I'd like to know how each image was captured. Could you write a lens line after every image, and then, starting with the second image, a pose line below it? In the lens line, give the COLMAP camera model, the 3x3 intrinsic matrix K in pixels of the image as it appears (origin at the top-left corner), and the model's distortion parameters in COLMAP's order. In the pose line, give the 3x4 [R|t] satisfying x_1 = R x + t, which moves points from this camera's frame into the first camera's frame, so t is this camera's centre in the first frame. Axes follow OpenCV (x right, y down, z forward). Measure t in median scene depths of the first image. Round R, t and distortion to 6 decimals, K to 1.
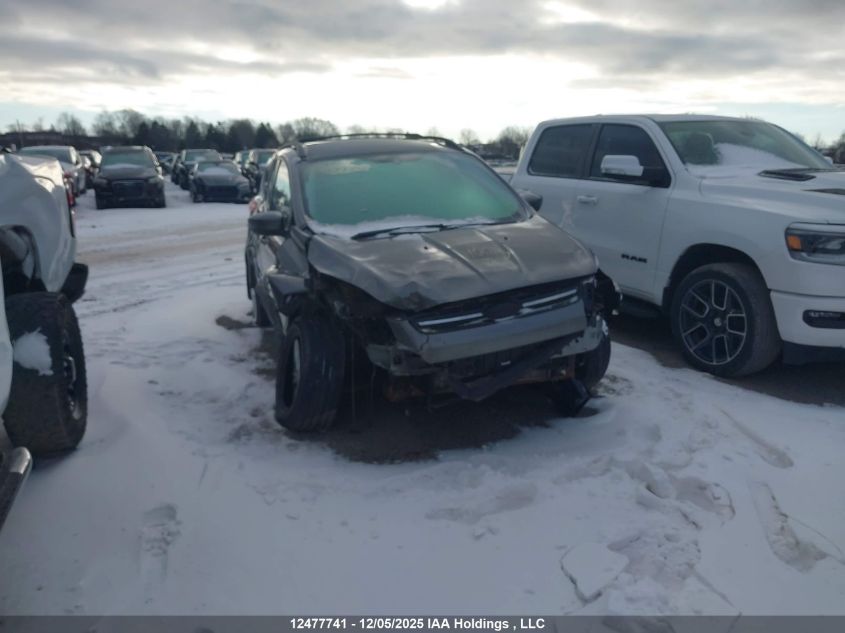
lens RADIAL K [[655.9, 0, 422.5], [0, 655.9, 316.5], [0, 0, 1]] dist [0.004587, 0.004013]
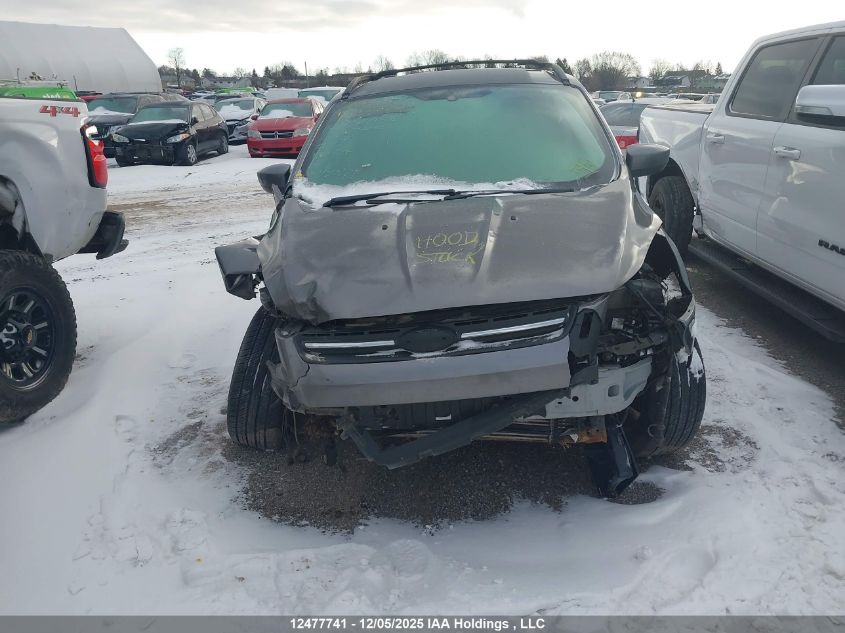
lens RADIAL K [[655.9, 0, 422.5], [0, 655.9, 316.5], [0, 0, 1]] dist [0.004587, 0.004013]
pose [[0.915874, 0.115612, -0.384459, 0.312614], [-0.081757, 0.991282, 0.103326, -0.084335], [0.393053, -0.063201, 0.917341, 0.371000]]
